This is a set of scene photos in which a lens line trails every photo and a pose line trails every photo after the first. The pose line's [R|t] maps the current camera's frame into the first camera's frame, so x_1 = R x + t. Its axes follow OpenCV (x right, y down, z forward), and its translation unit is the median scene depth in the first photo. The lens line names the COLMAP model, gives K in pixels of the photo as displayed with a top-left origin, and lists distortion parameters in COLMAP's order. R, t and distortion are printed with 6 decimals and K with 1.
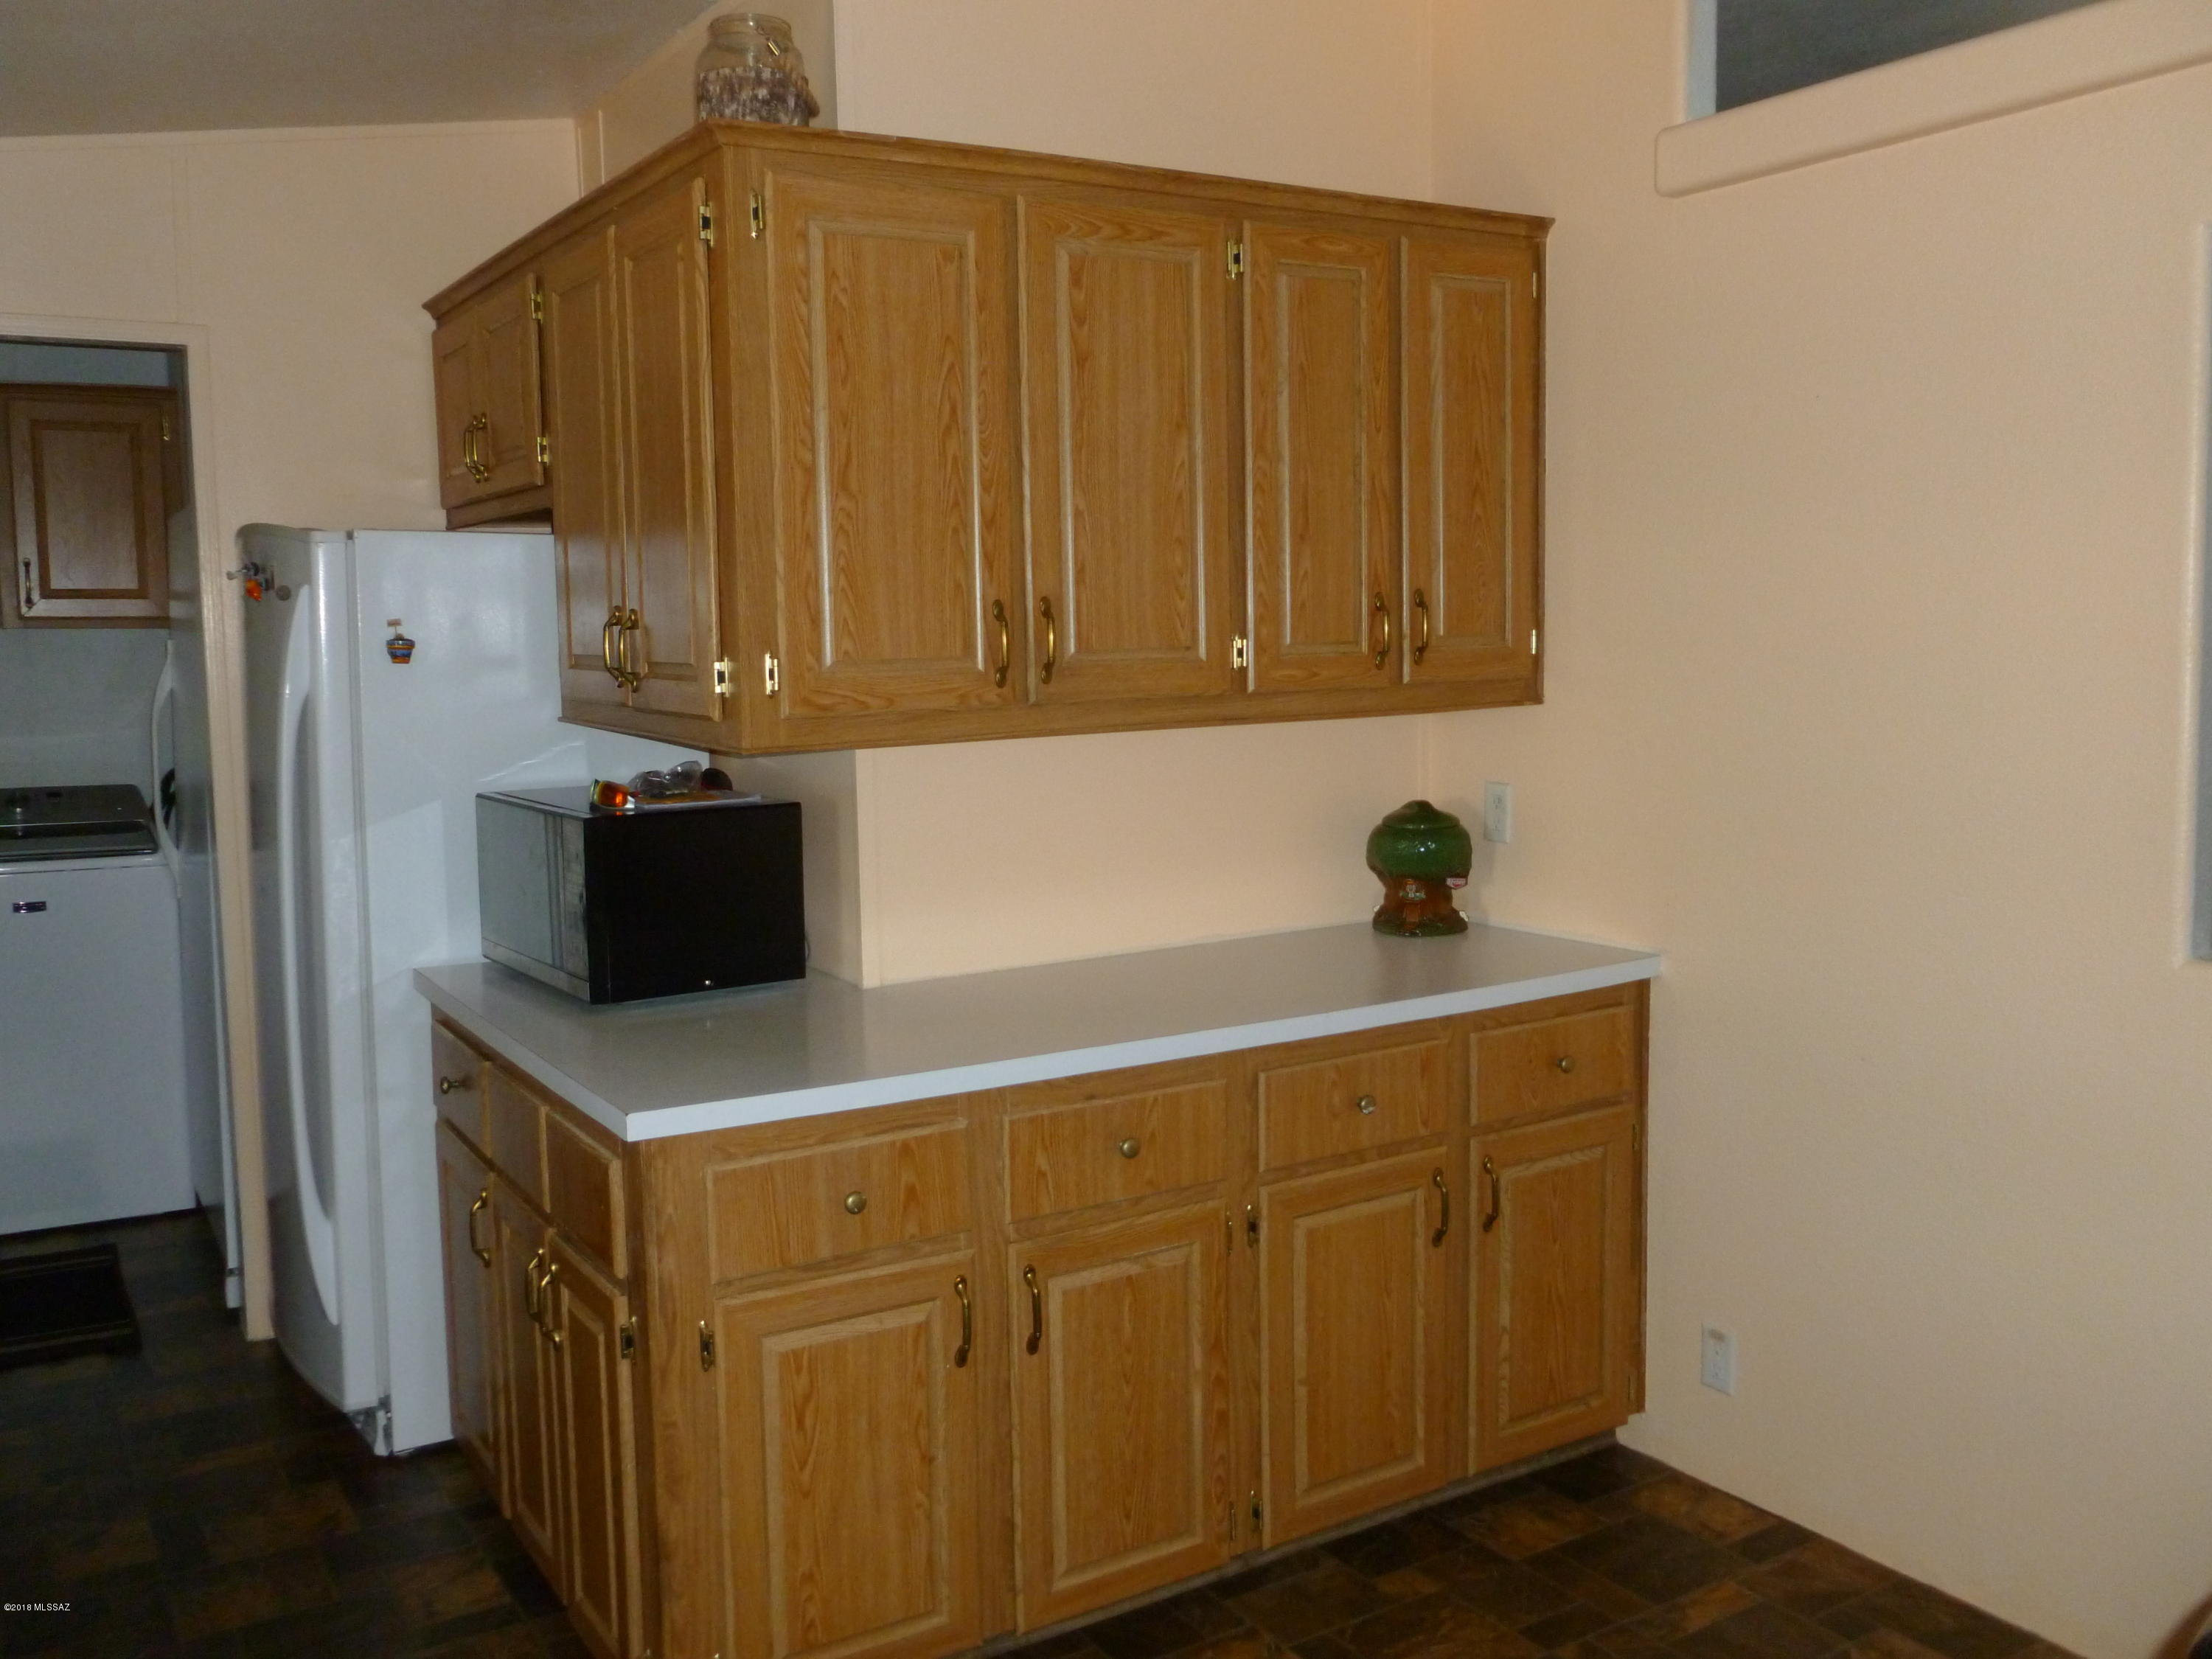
lens RADIAL K [[1854.1, 0, 1022.3], [0, 1854.1, 842.0], [0, 0, 1]] dist [-0.027274, 0.005446]
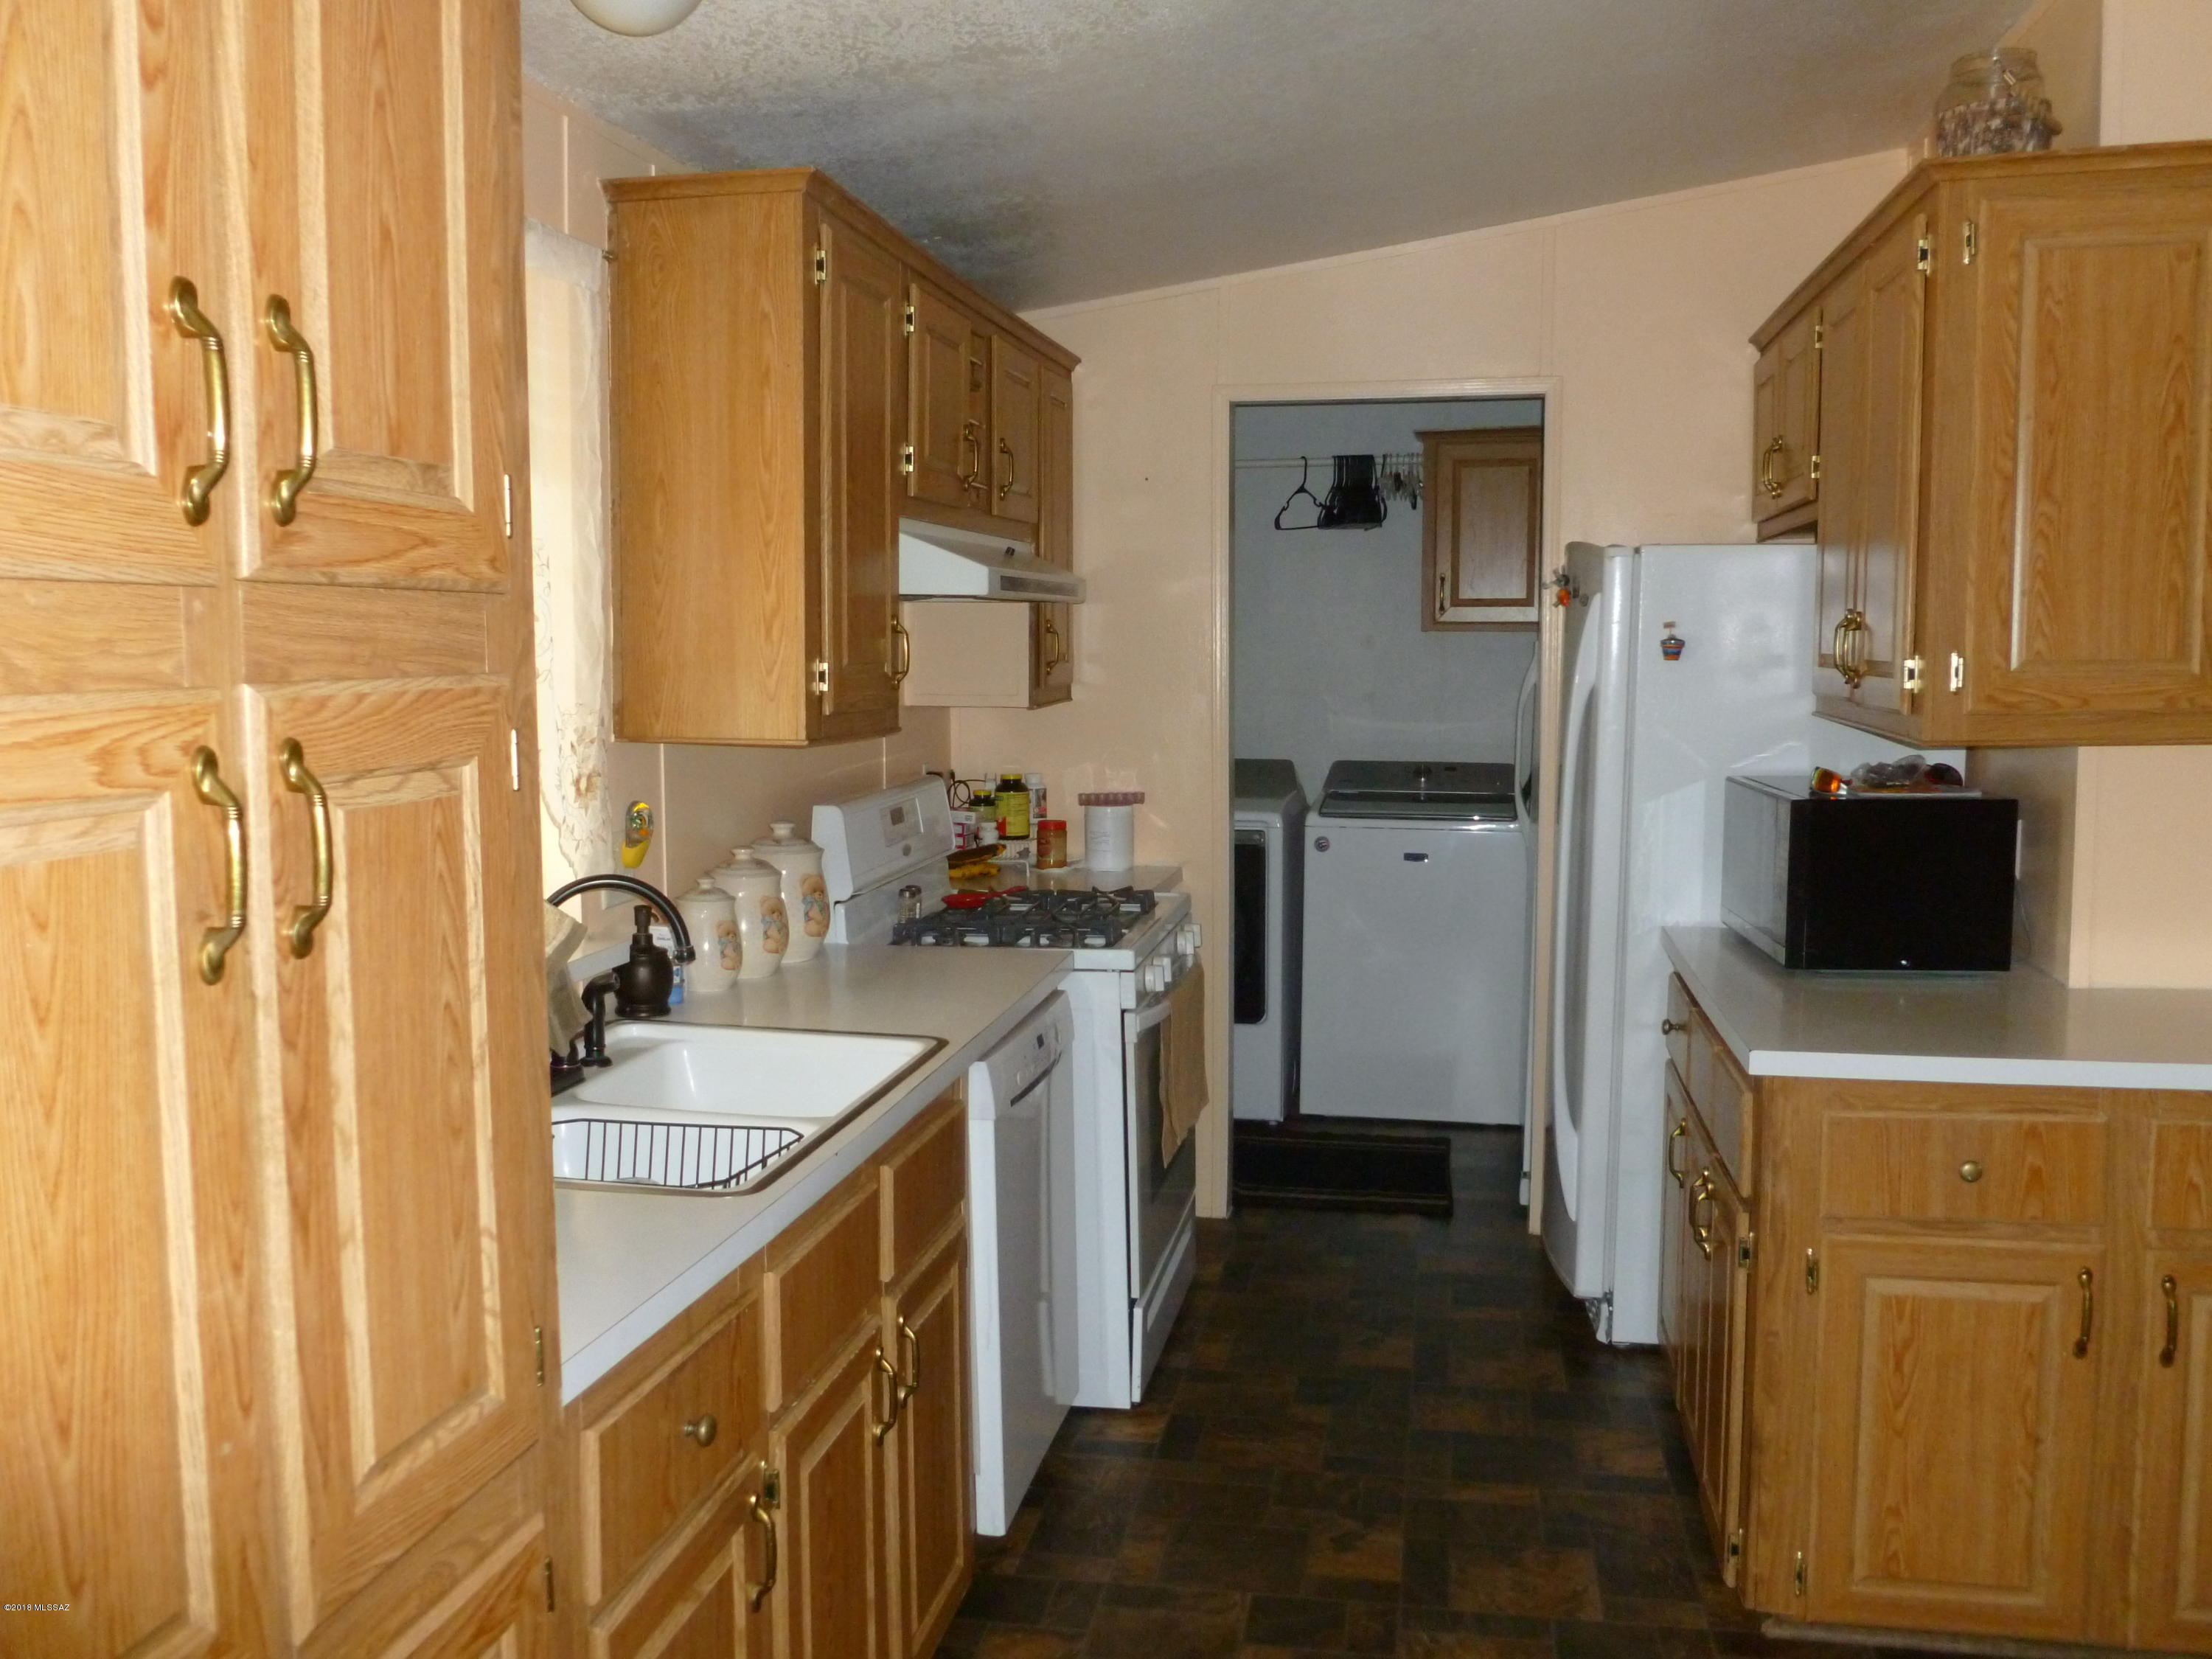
lens RADIAL K [[1830.1, 0, 1106.0], [0, 1830.1, 829.5], [0, 0, 1]] dist [-0.017031, -0.014333]
pose [[0.749590, 0.071956, -0.657980, 0.193027], [-0.078660, 0.996713, 0.019388, 0.017612], [0.657212, 0.037224, 0.752786, -0.103976]]
